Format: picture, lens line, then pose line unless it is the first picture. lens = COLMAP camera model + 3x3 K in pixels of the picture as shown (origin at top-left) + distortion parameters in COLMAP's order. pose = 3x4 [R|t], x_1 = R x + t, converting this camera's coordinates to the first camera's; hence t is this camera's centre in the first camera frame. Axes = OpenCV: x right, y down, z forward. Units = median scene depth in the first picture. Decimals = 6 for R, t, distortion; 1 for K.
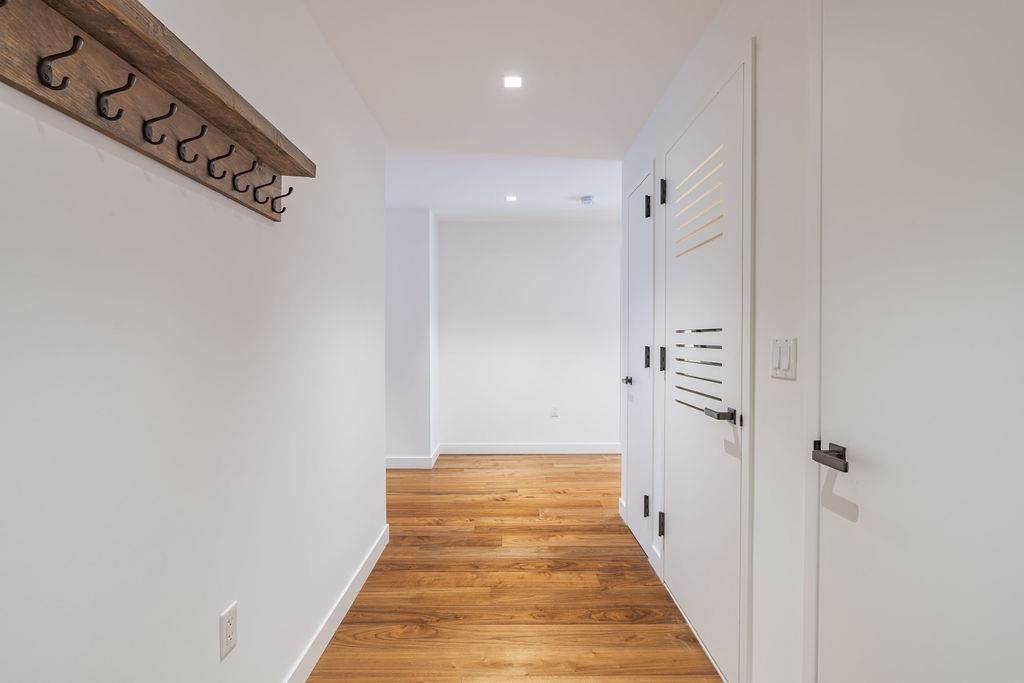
lens RADIAL K [[460.4, 0, 512.0], [0, 460.4, 345.6], [0, 0, 1]] dist [-0.005046, 0.000972]
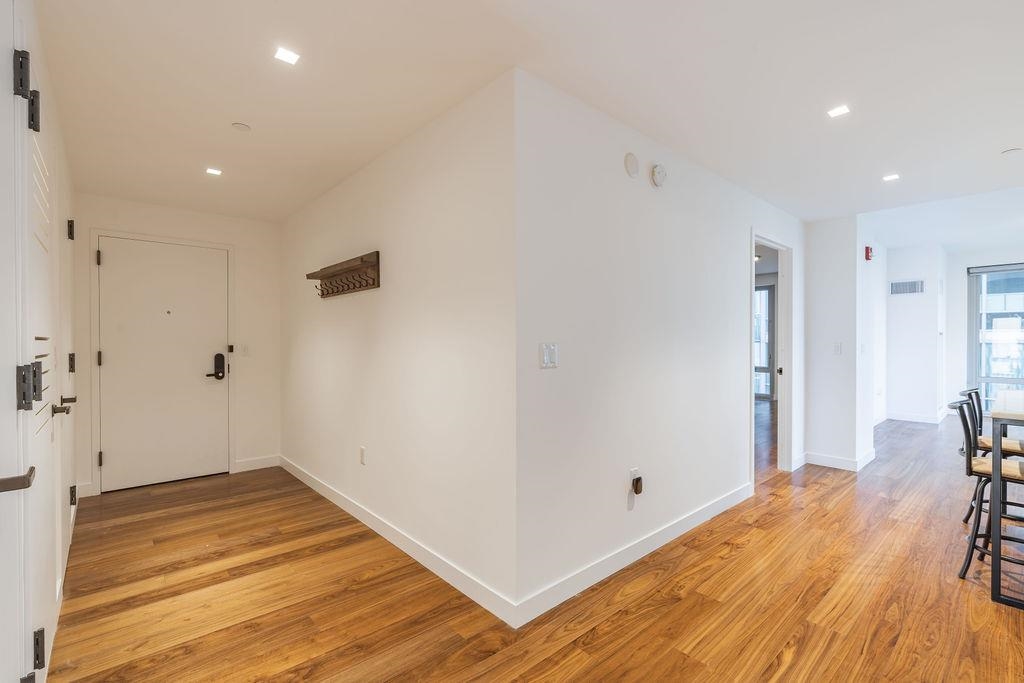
lens RADIAL K [[460.4, 0, 512.0], [0, 460.4, 345.6], [0, 0, 1]] dist [-0.005046, 0.000972]
pose [[-0.749727, 0.006745, -0.661713, 0.165507], [-0.008808, 0.999758, 0.020170, -0.026776], [0.661688, 0.020951, -0.749486, 1.214828]]
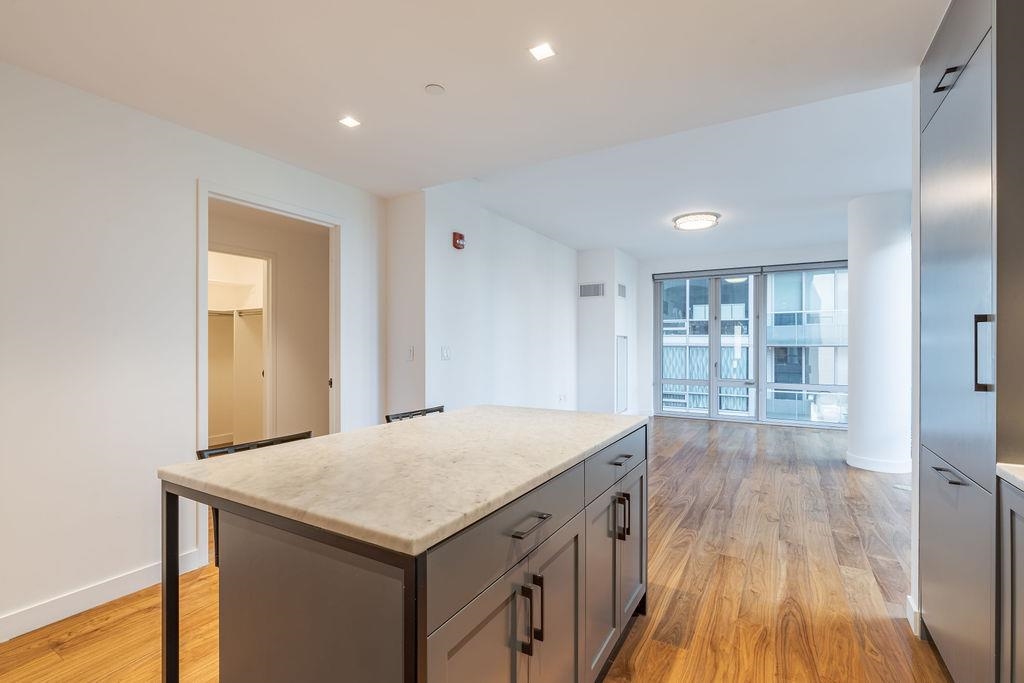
lens RADIAL K [[460.4, 0, 512.0], [0, 460.4, 345.6], [0, 0, 1]] dist [-0.005046, 0.000972]
pose [[-0.524164, 0.000983, -0.851617, -0.581088], [-0.013999, 0.999854, 0.009771, -0.032751], [0.851502, 0.017043, -0.524074, 1.593569]]
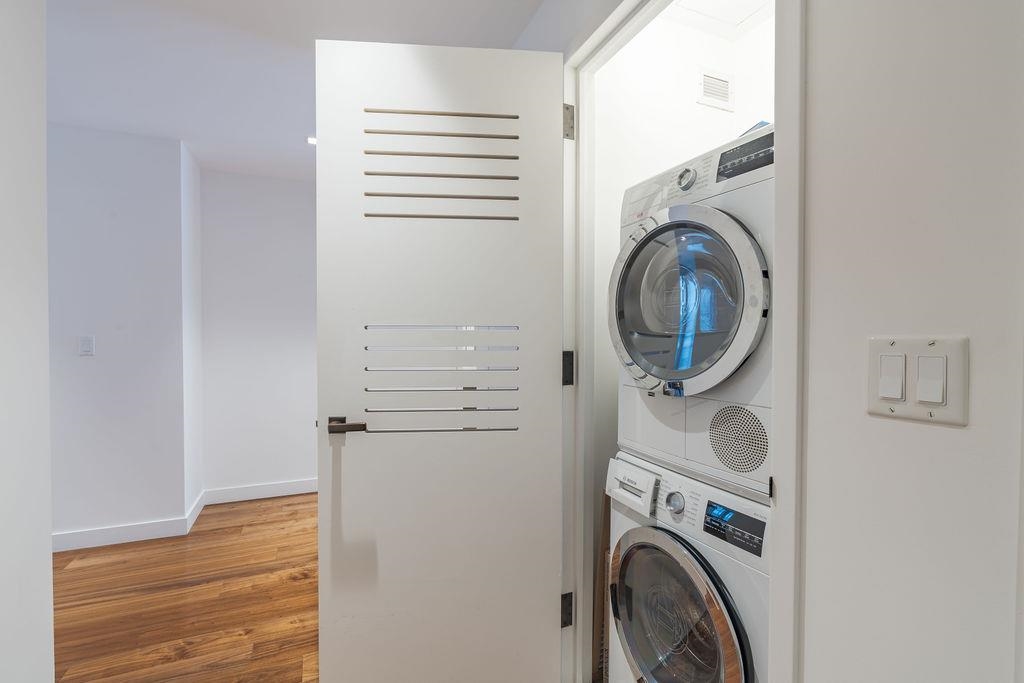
lens RADIAL K [[460.4, 0, 512.0], [0, 460.4, 345.6], [0, 0, 1]] dist [-0.005046, 0.000972]
pose [[0.920223, -0.003711, 0.391376, -0.001826], [0.003885, 0.999992, 0.000349, -0.003860], [-0.391375, 0.001199, 0.920231, 0.256989]]
